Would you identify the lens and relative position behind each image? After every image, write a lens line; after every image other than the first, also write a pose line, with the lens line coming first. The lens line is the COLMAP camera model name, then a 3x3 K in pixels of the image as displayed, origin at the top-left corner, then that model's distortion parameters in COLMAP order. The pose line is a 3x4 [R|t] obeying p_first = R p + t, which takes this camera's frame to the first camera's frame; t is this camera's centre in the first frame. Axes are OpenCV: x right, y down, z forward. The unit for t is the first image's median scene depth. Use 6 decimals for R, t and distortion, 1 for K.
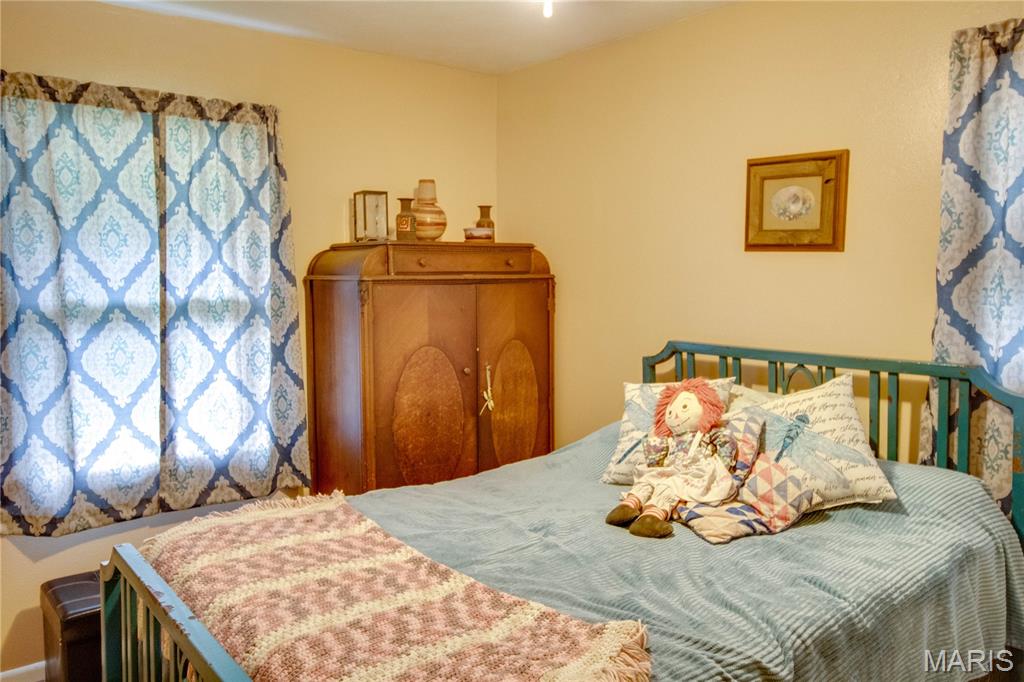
lens RADIAL K [[794.3, 0, 509.1], [0, 794.3, 329.8], [0, 0, 1]] dist [0.007178, -0.002634]
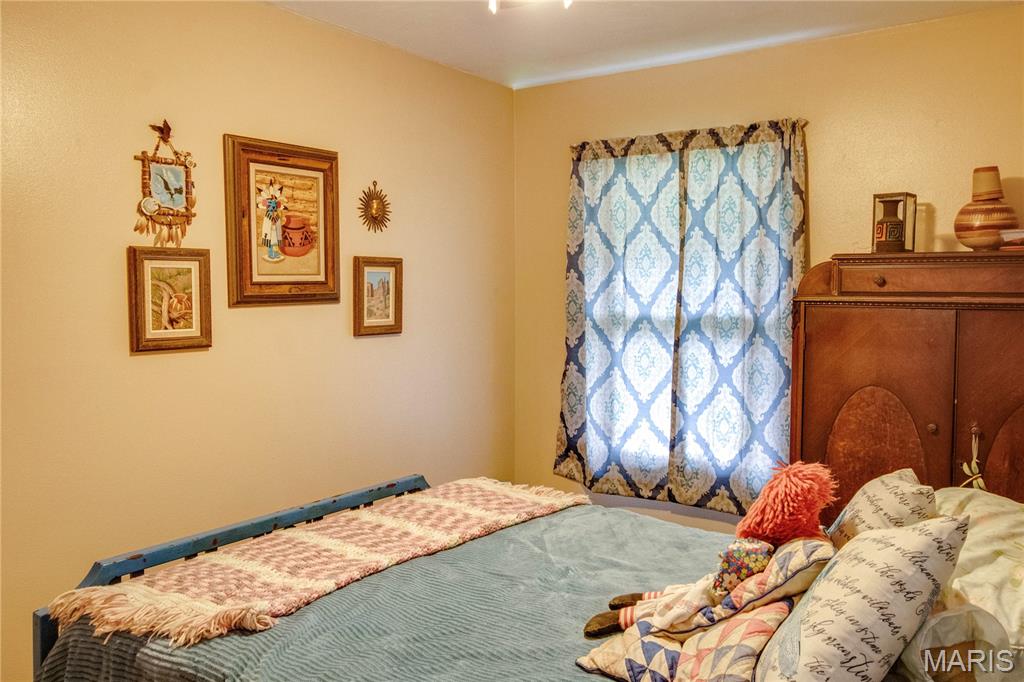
lens RADIAL K [[794.3, 0, 509.1], [0, 794.3, 329.8], [0, 0, 1]] dist [0.007178, -0.002634]
pose [[0.279320, 0.054406, -0.958656, 0.583542], [-0.078660, 0.996334, 0.033626, -0.034961], [0.956971, 0.066015, 0.282575, 0.451994]]
